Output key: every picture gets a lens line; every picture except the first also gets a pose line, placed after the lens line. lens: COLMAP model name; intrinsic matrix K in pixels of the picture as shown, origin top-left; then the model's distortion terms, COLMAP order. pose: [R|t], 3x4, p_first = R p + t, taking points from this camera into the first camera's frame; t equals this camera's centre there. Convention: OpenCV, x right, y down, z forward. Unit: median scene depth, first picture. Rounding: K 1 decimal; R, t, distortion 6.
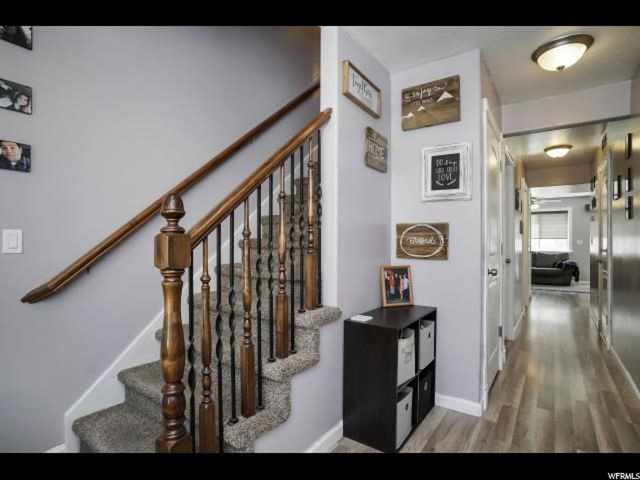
lens RADIAL K [[334.9, 0, 318.2], [0, 334.9, 241.1], [0, 0, 1]] dist [-0.080243, 0.043299]
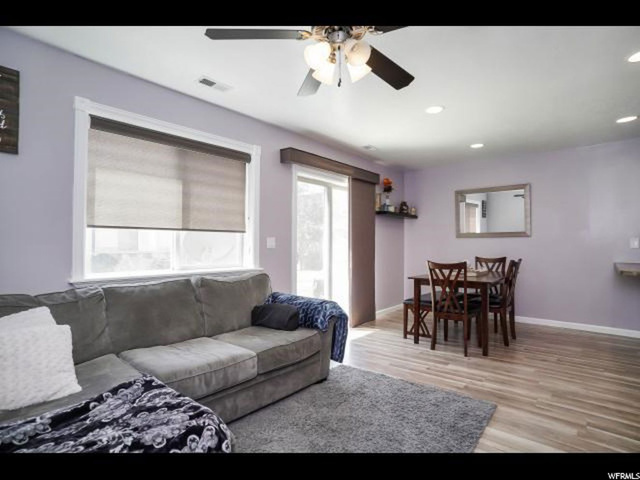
lens RADIAL K [[334.9, 0, 318.2], [0, 334.9, 241.1], [0, 0, 1]] dist [-0.080243, 0.043299]
pose [[0.094711, 0.006206, 0.995485, 0.408122], [-0.003619, 0.999976, -0.005890, 0.003229], [-0.995498, -0.003045, 0.094731, 0.890232]]
